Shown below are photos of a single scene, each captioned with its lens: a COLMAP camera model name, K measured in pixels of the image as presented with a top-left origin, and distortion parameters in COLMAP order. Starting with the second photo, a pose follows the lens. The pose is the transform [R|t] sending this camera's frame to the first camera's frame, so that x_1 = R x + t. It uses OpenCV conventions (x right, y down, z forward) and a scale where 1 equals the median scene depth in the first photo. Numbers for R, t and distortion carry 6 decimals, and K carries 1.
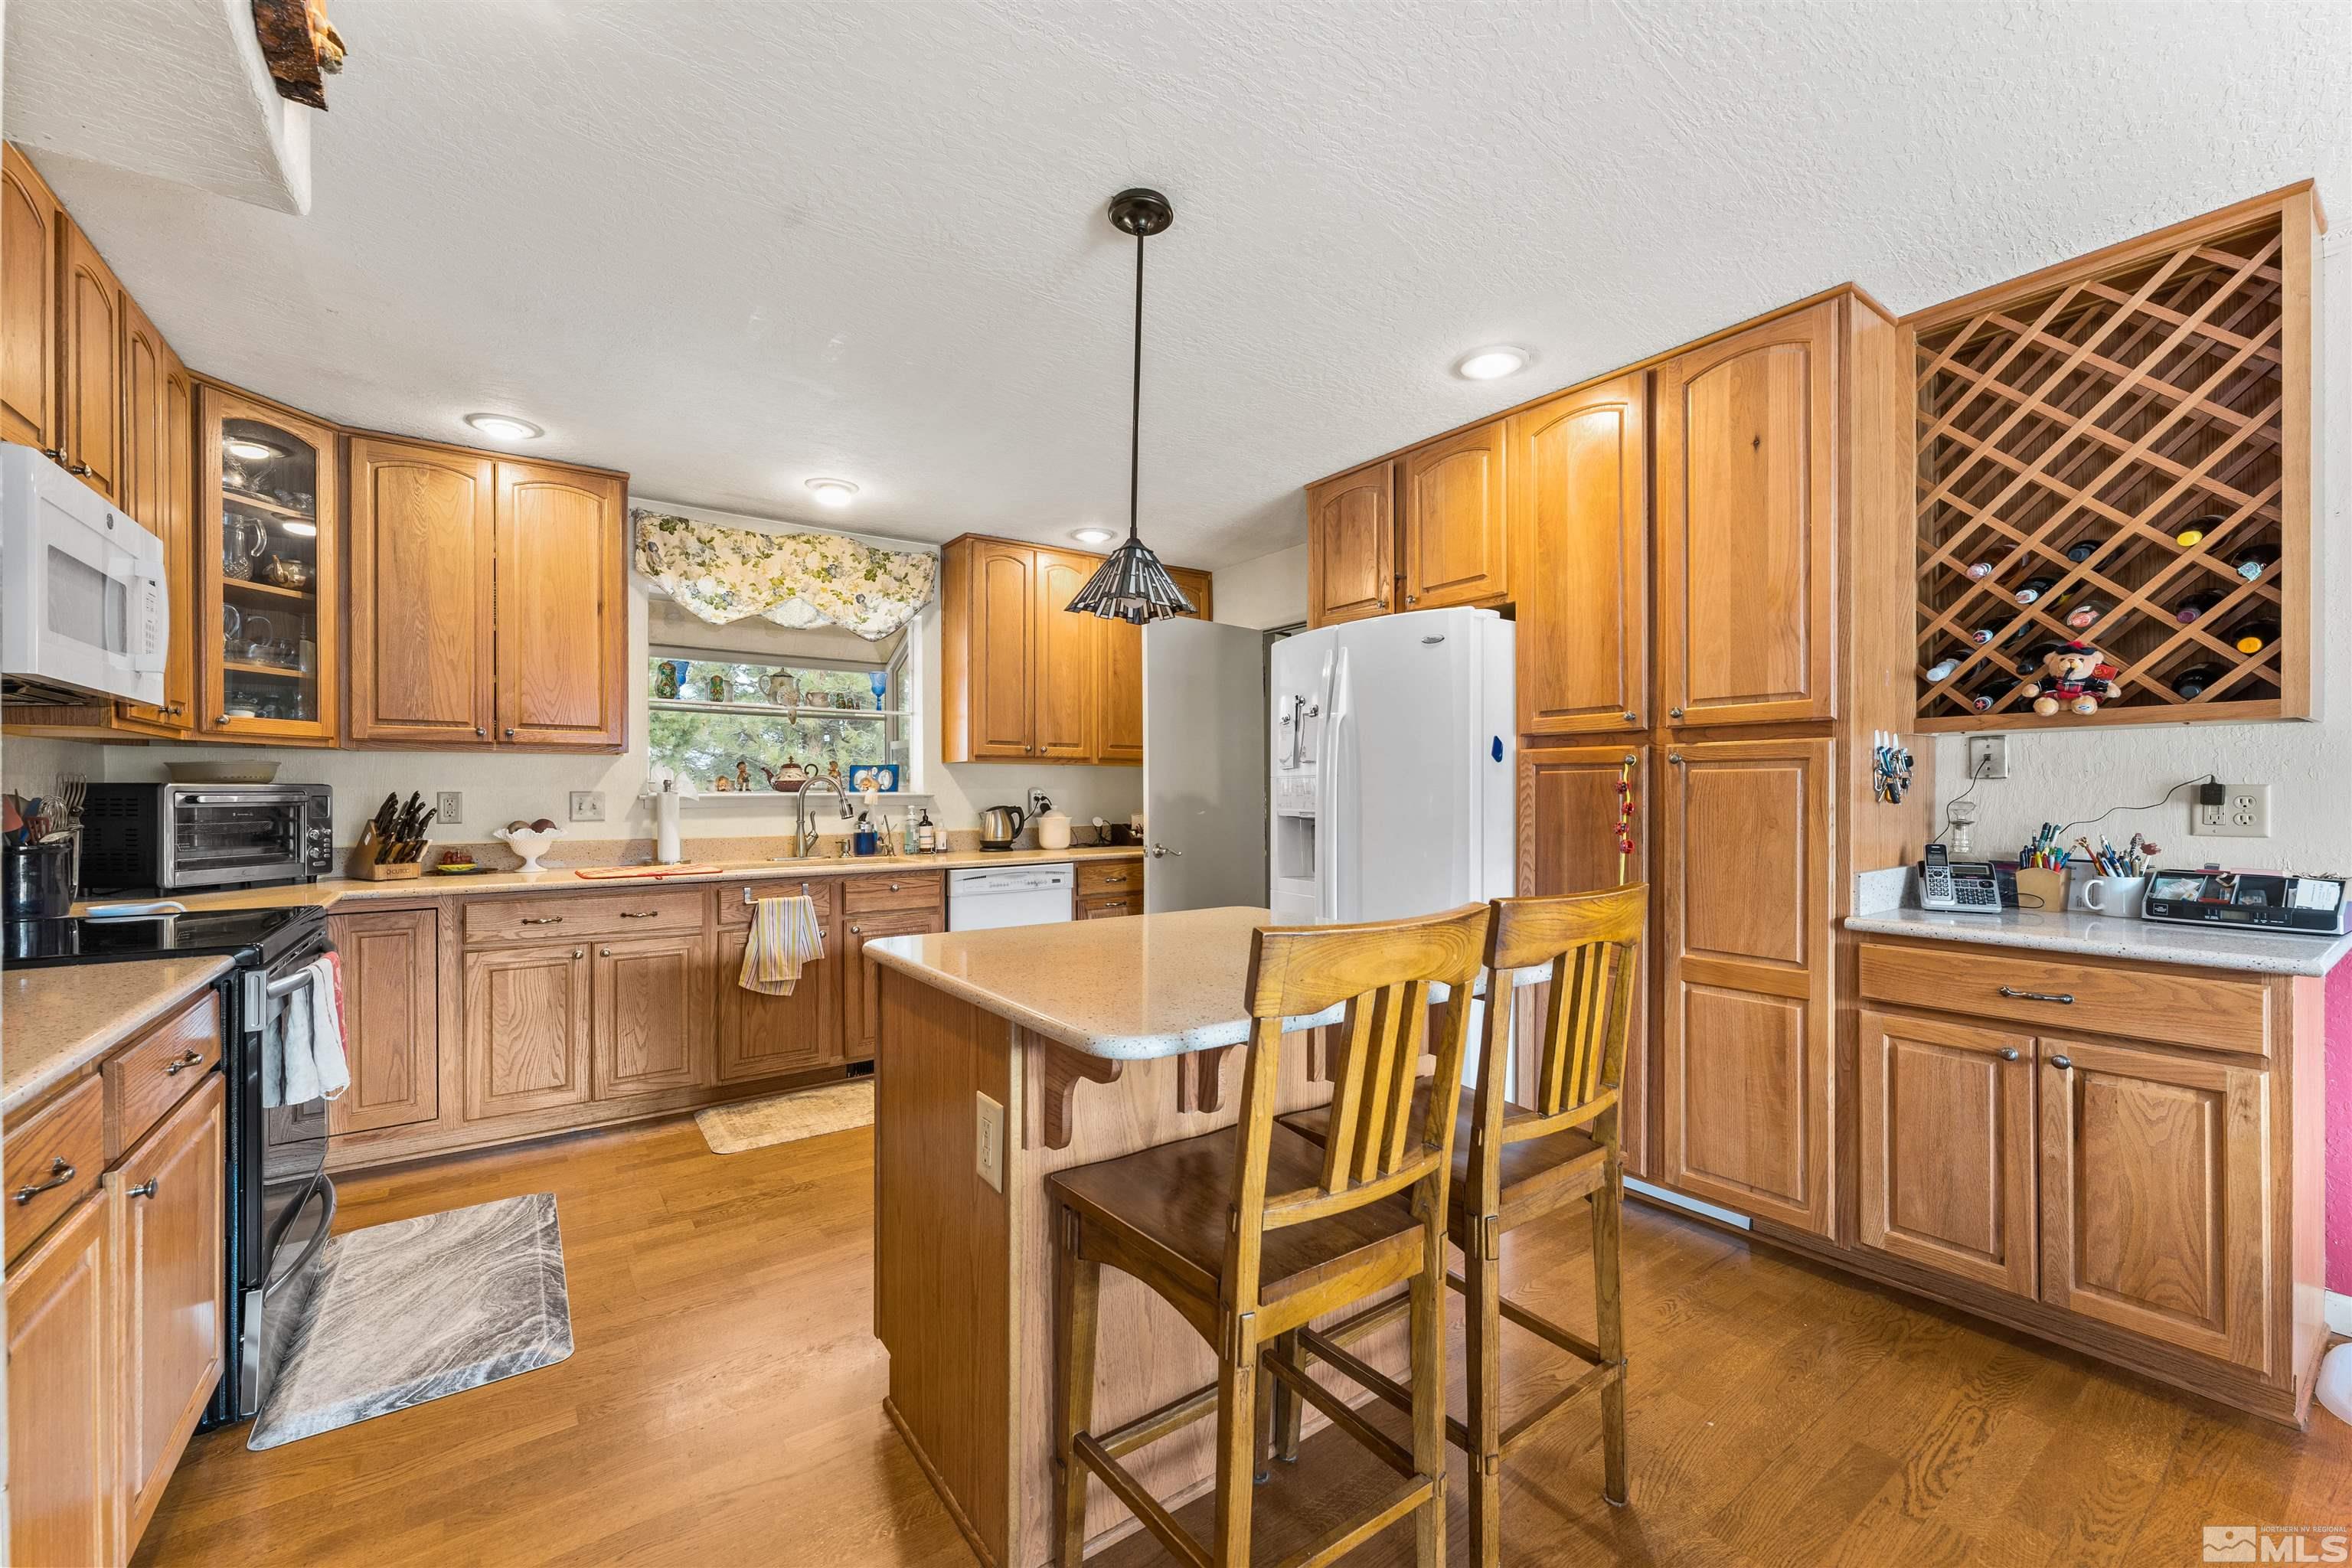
lens RADIAL K [[940.8, 0, 1166.8], [0, 940.8, 796.2], [0, 0, 1]] dist [0.000347, -0.000244]
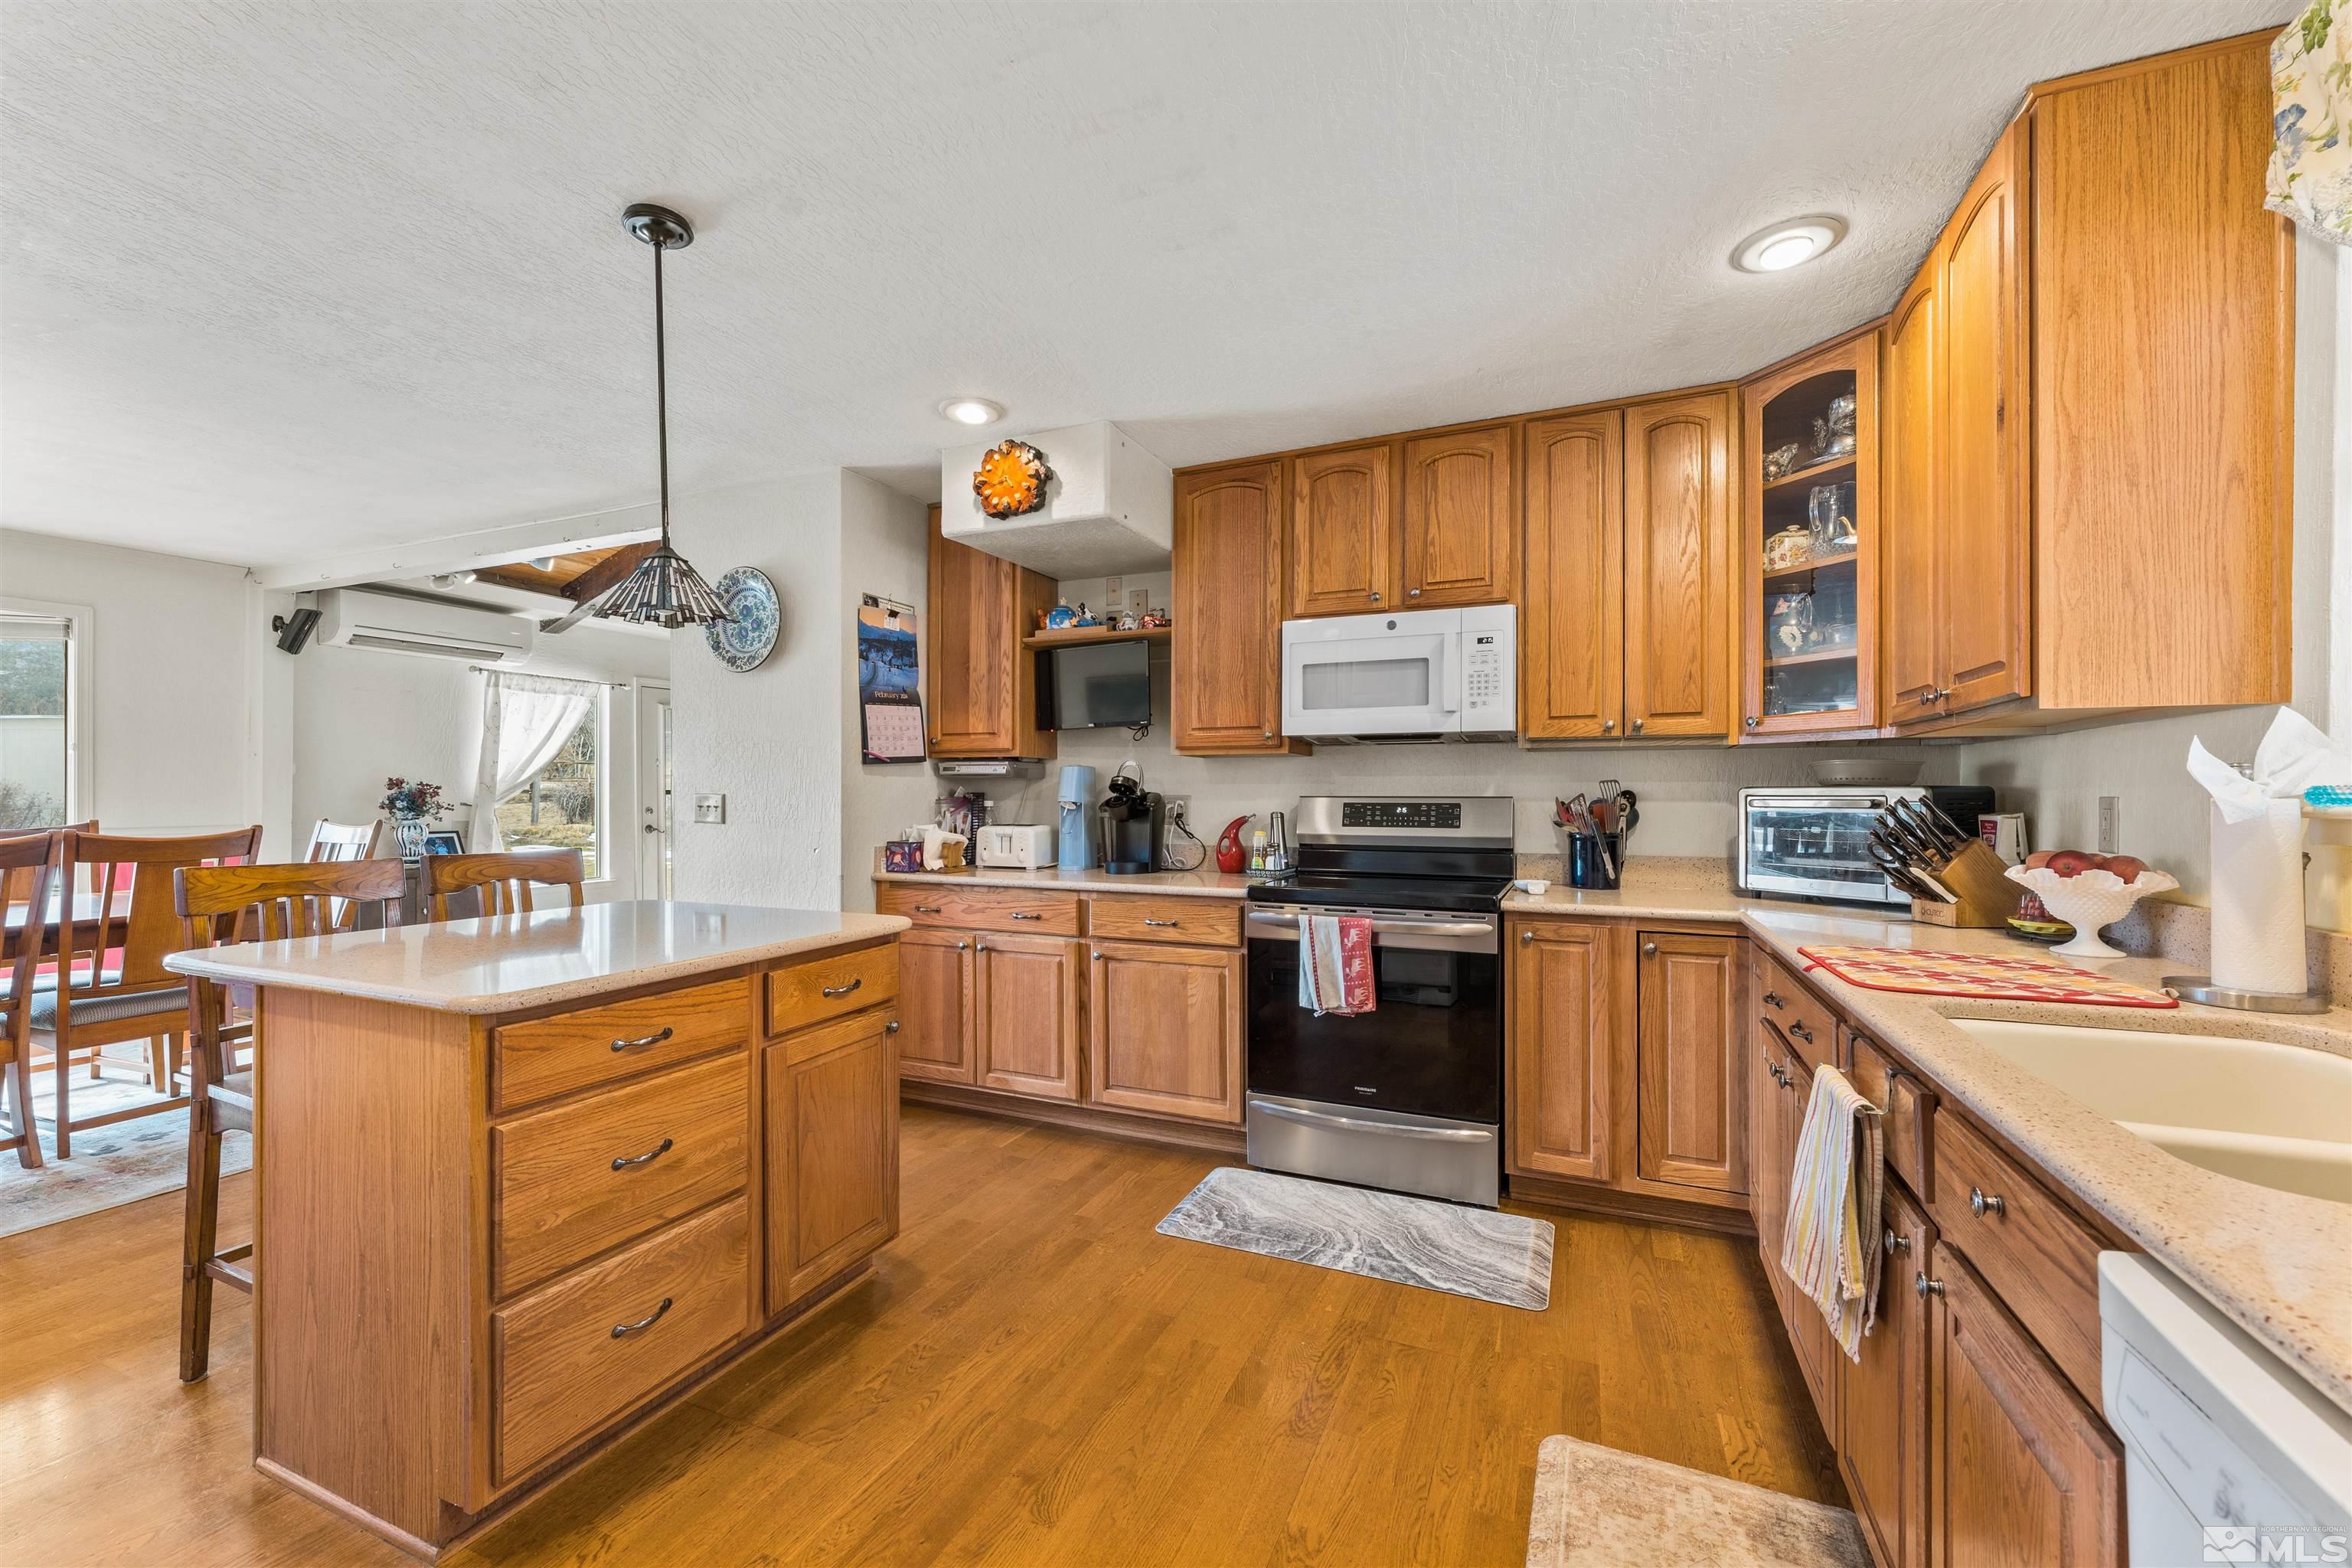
lens RADIAL K [[943.0, 0, 1176.0], [0, 943.0, 784.0], [0, 0, 1]] dist [0.001272, -0.000003]
pose [[-0.857164, -0.004505, -0.515024, 0.007499], [-0.001093, 0.999975, -0.006926, -0.006555], [0.515043, -0.005374, -0.857148, 1.078664]]
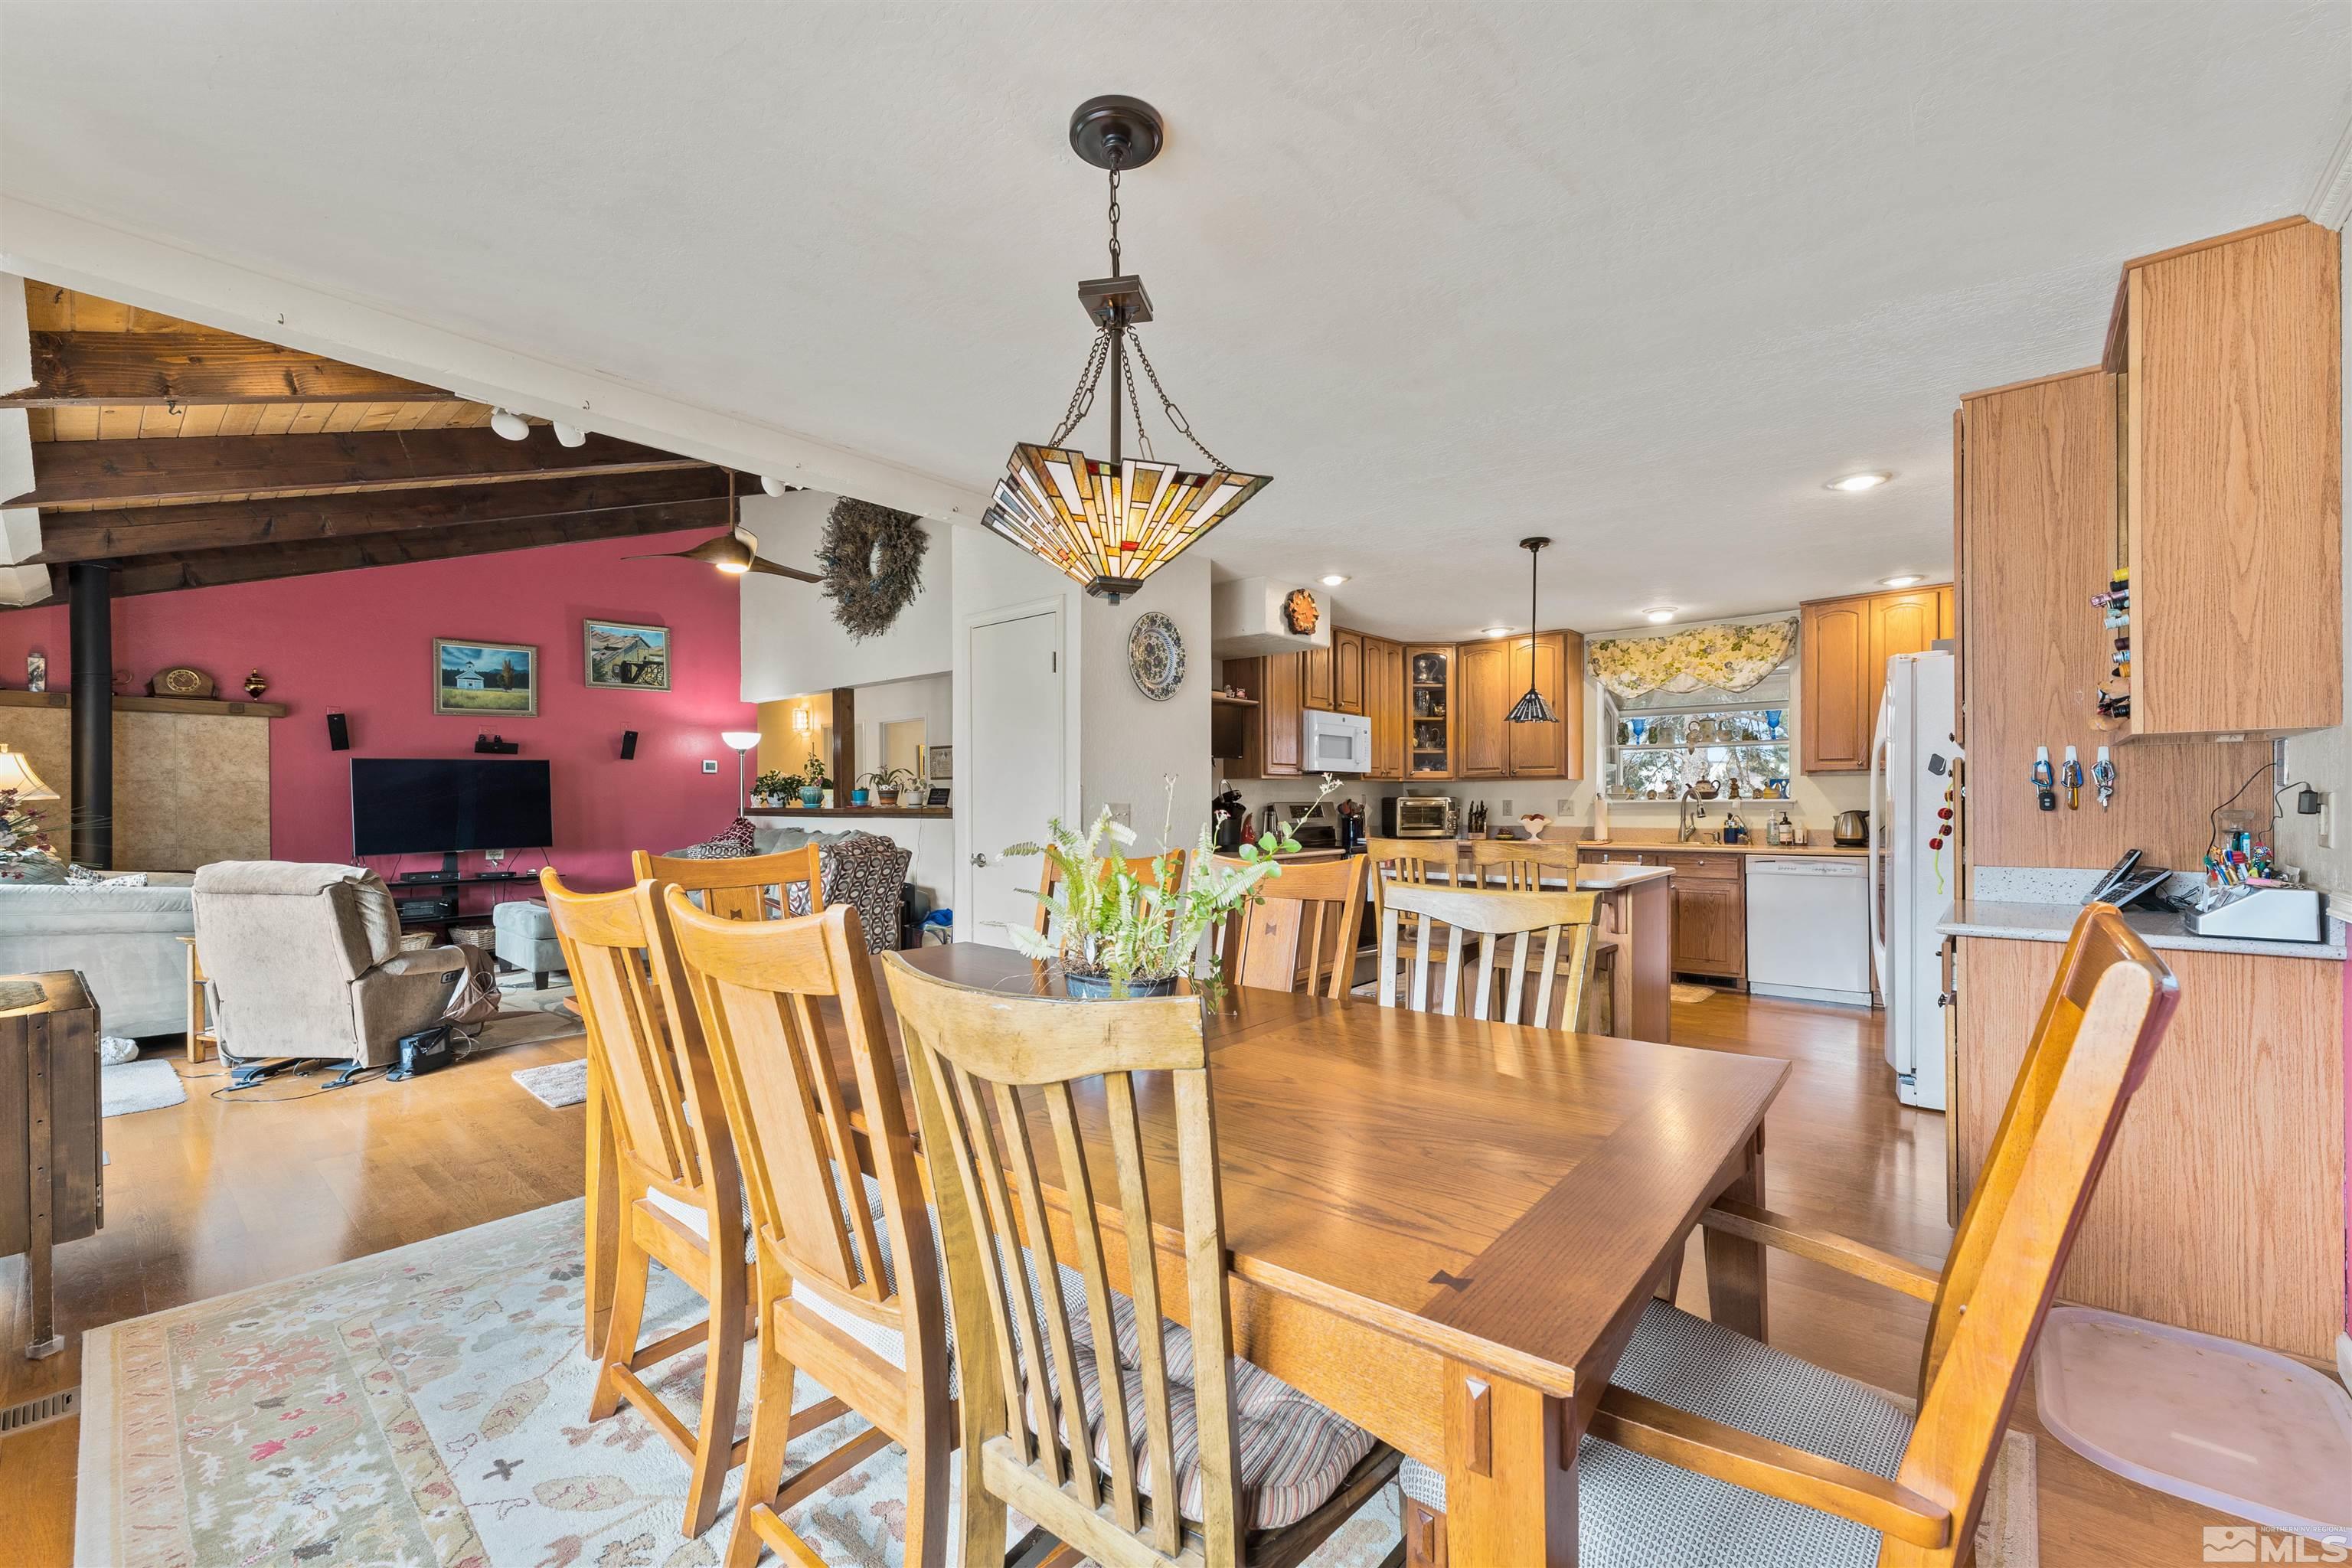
lens RADIAL K [[946.2, 0, 1166.0], [0, 946.2, 804.2], [0, 0, 1]] dist [0.000703, 0.000112]
pose [[0.228255, 0.004032, -0.973593, 0.984521], [0.002054, 0.999987, 0.004622, -0.006247], [0.973599, -0.003055, 0.228244, -0.185700]]
